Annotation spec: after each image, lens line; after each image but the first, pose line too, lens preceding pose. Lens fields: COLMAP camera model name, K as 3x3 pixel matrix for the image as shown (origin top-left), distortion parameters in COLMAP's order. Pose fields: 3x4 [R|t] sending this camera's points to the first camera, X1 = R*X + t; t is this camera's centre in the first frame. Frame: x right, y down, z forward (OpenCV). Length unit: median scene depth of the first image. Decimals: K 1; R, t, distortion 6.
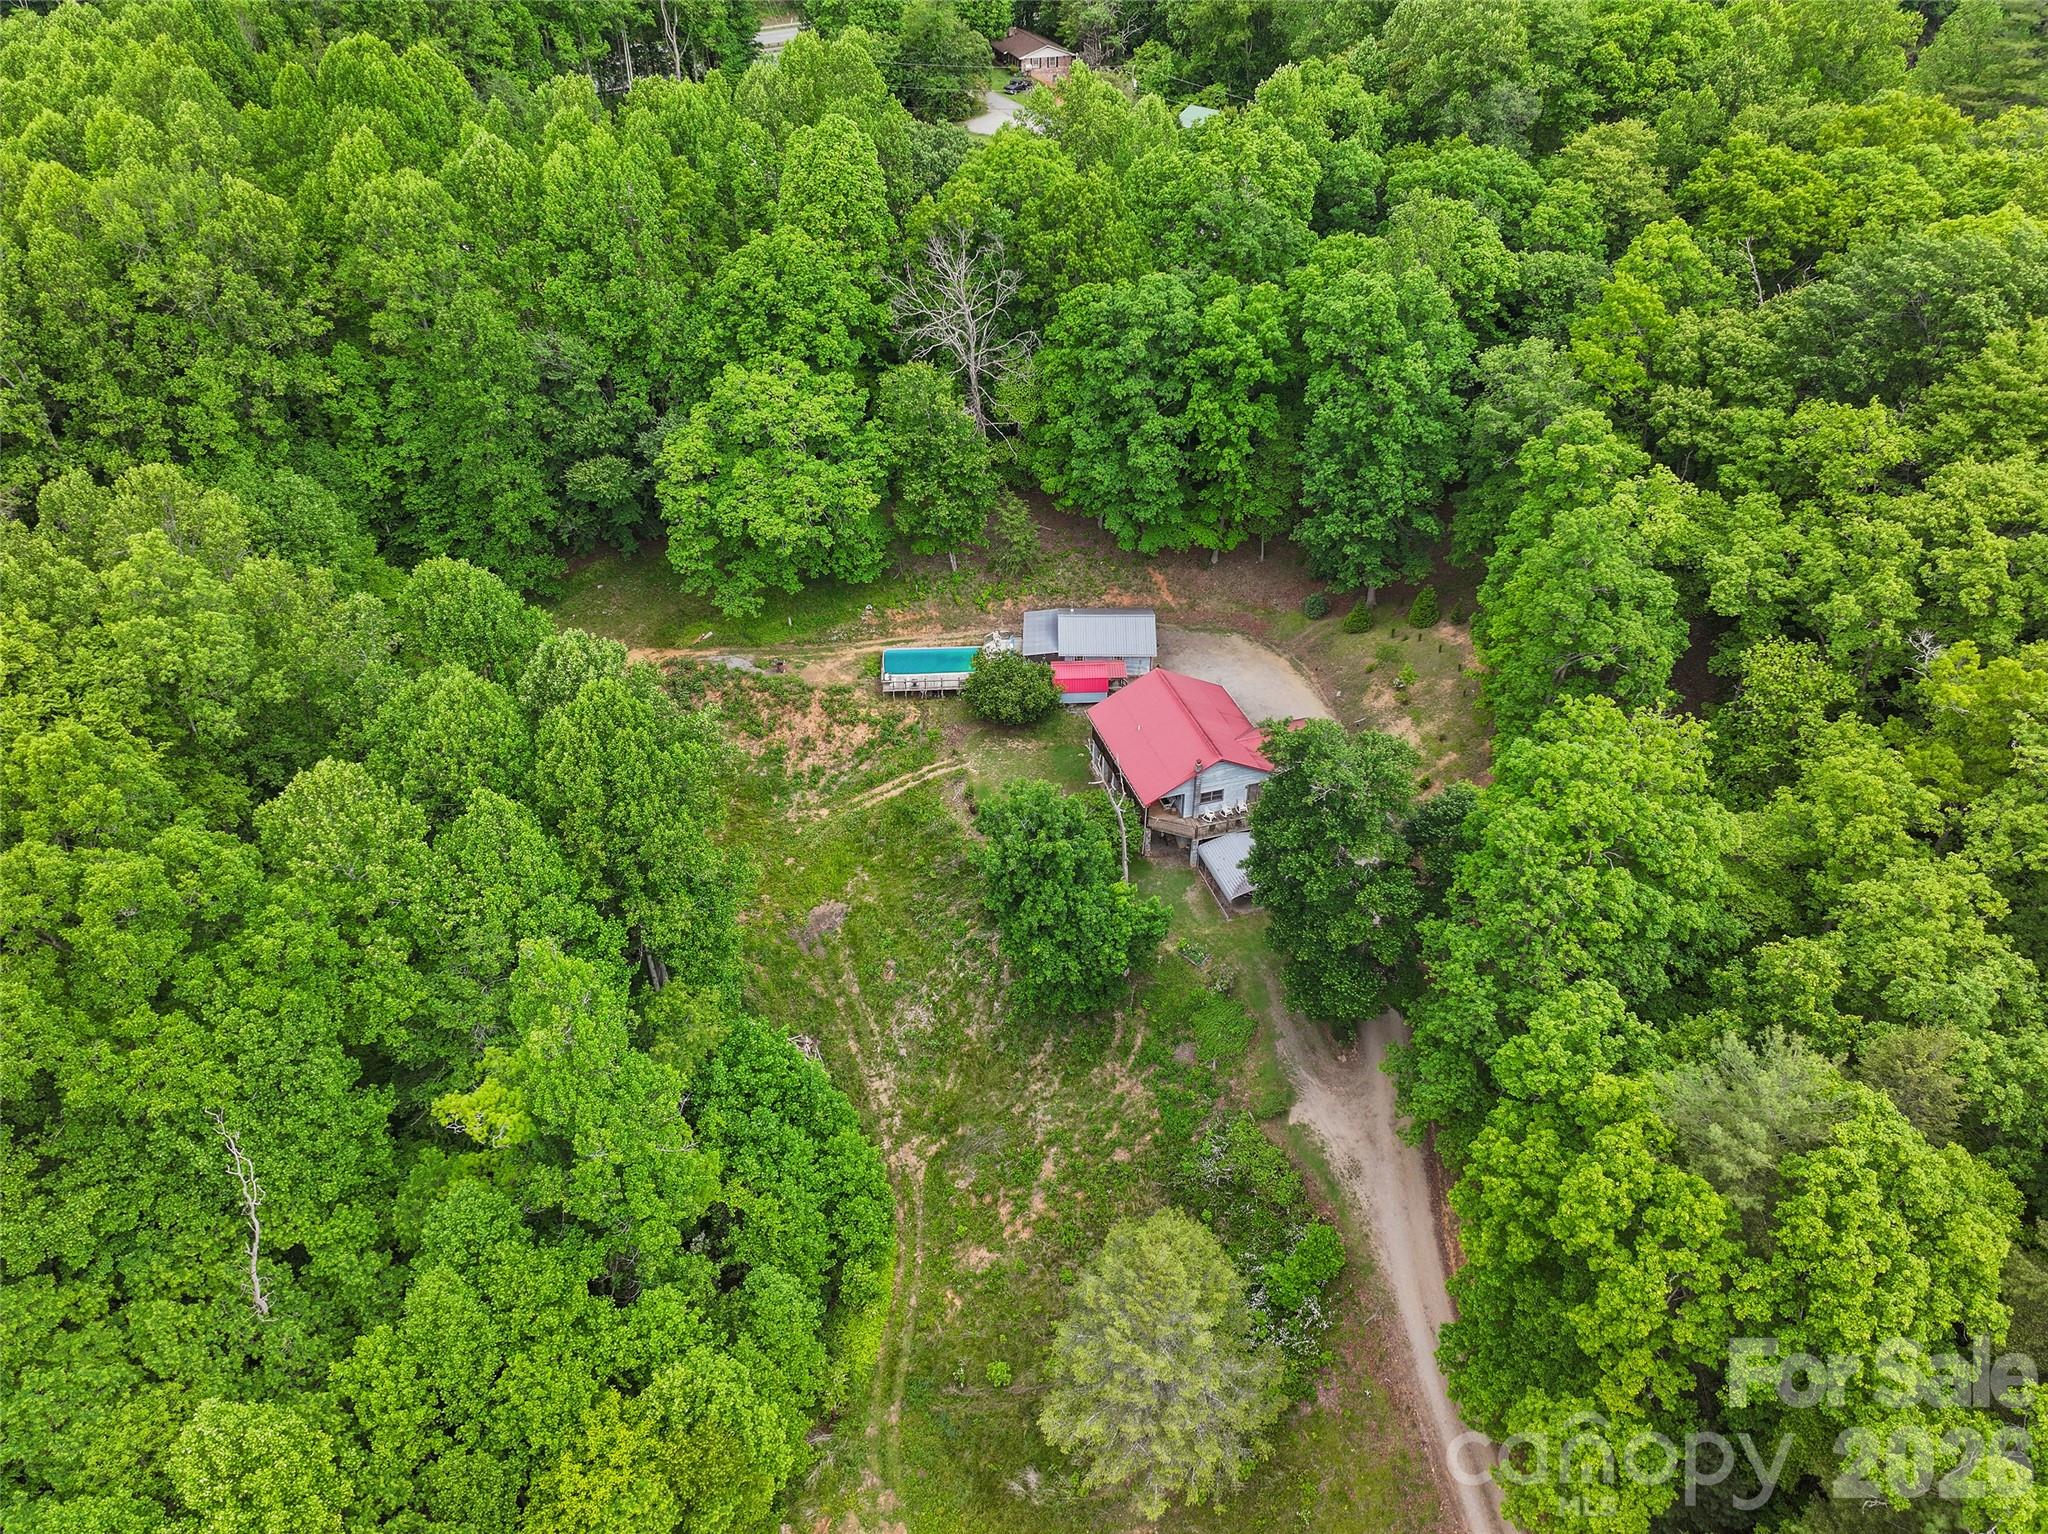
lens RADIAL K [[1434.5, 0, 1024.0], [0, 1434.5, 767.0], [0, 0, 1]] dist [-0.001730, 0.018182]
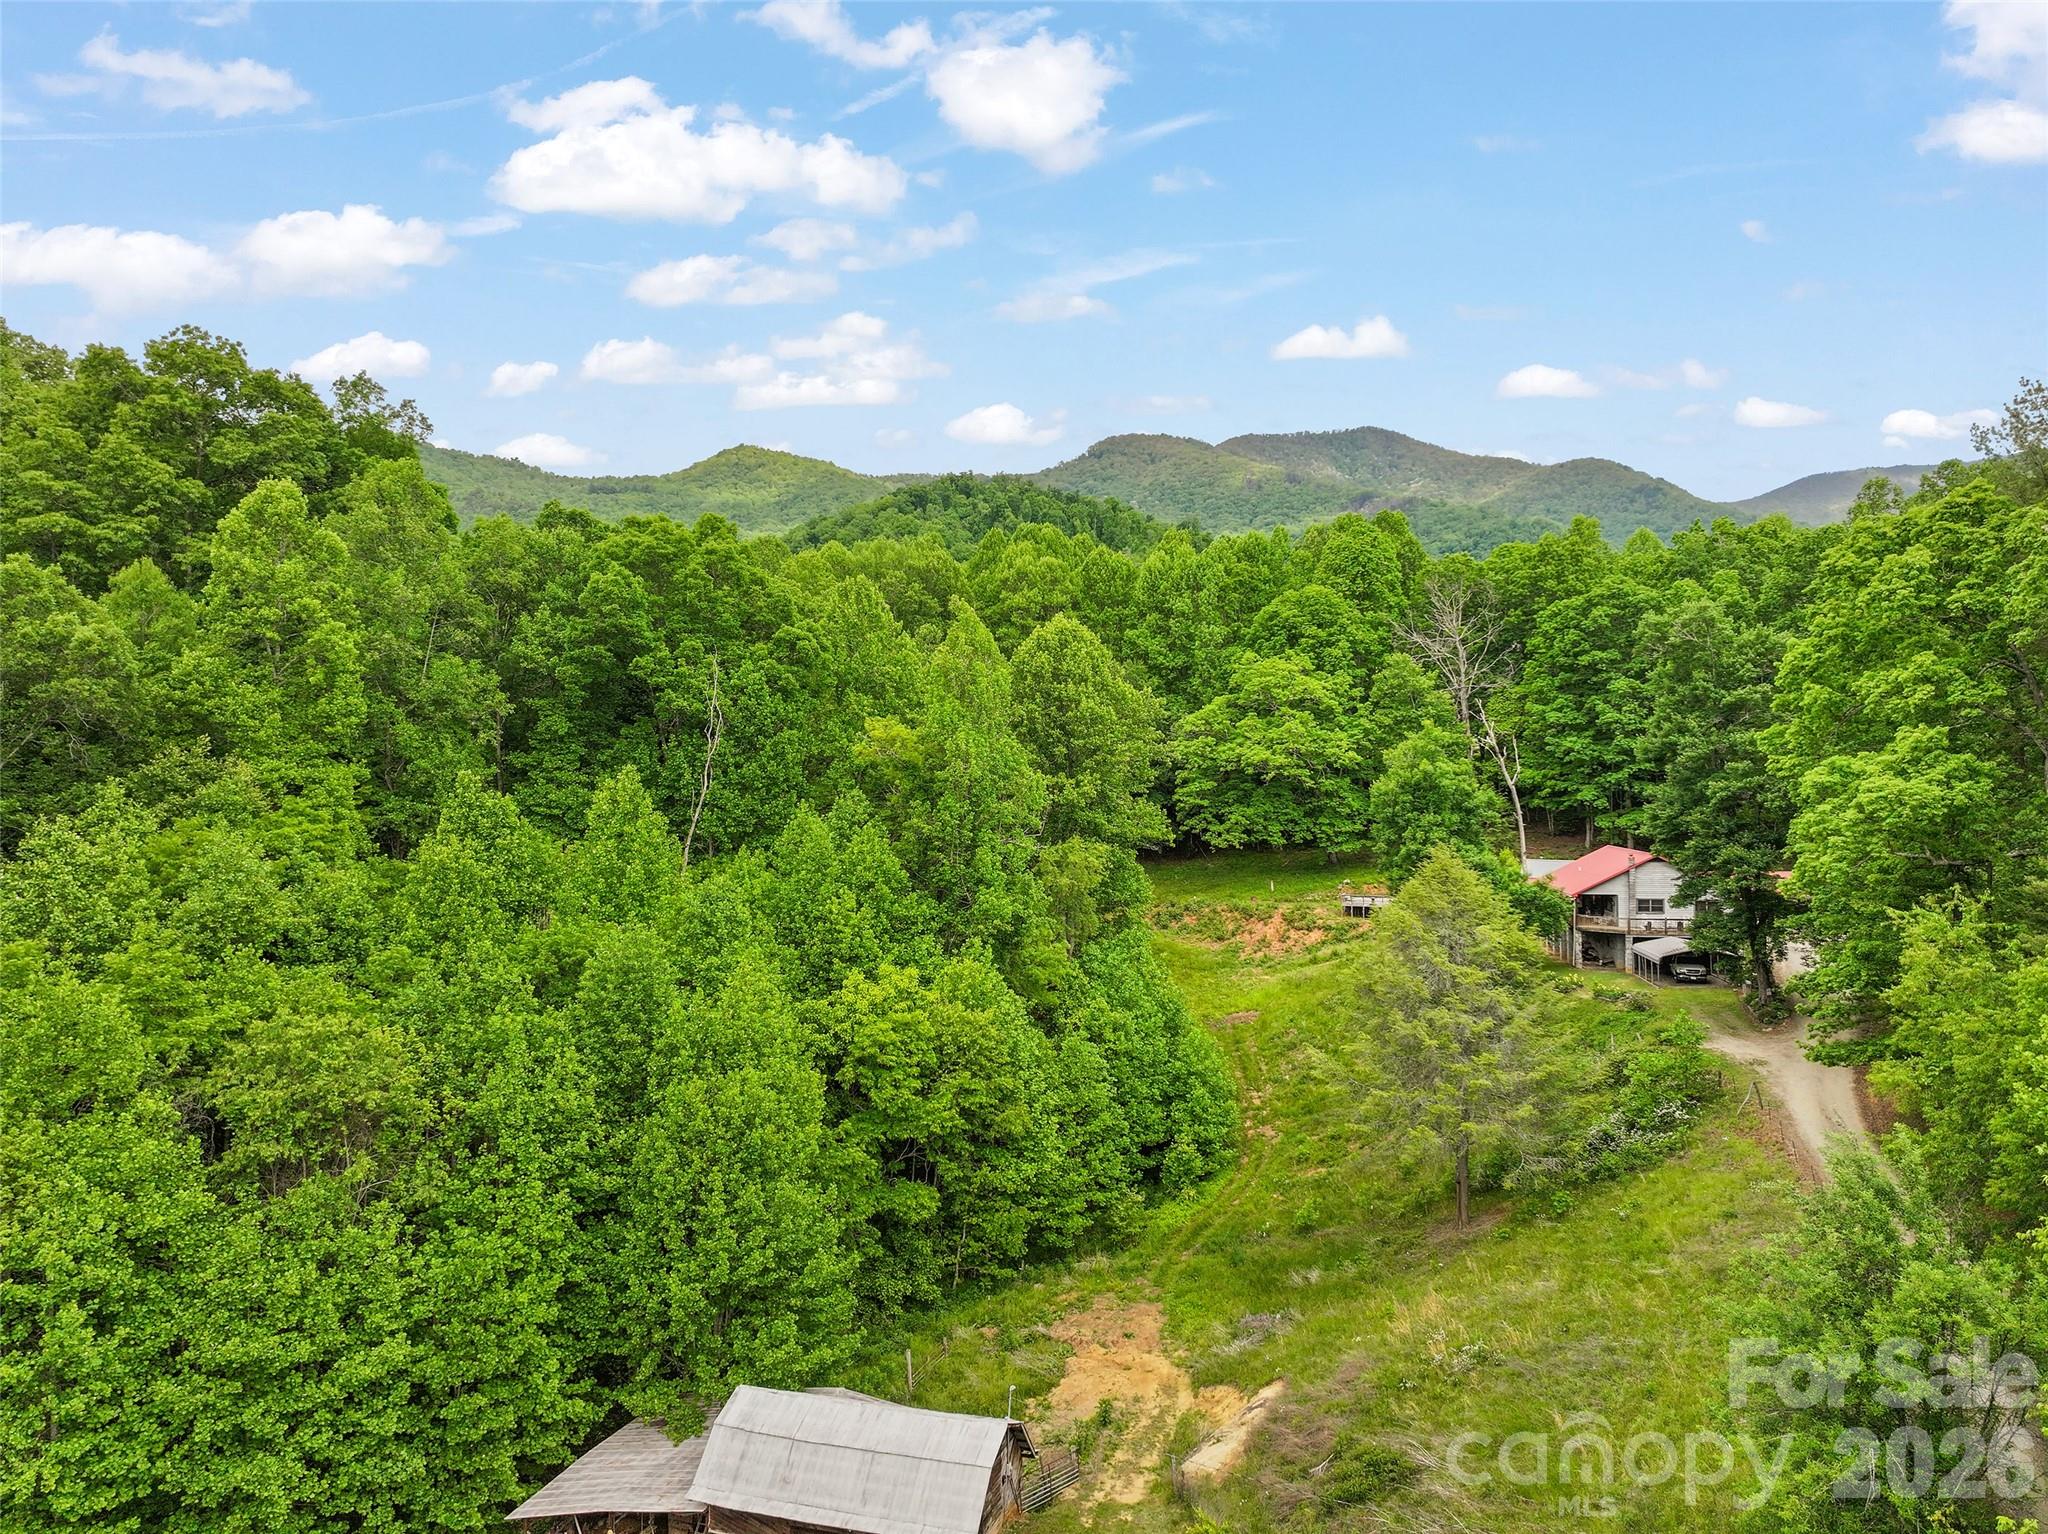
lens RADIAL K [[1434.5, 0, 1024.0], [0, 1434.5, 767.0], [0, 0, 1]] dist [-0.001730, 0.018182]
pose [[0.906502, 0.000193, -0.422202, 0.136372], [-0.251925, 0.802717, -0.540536, 0.497601], [0.338805, 0.596360, 0.727713, 0.091430]]
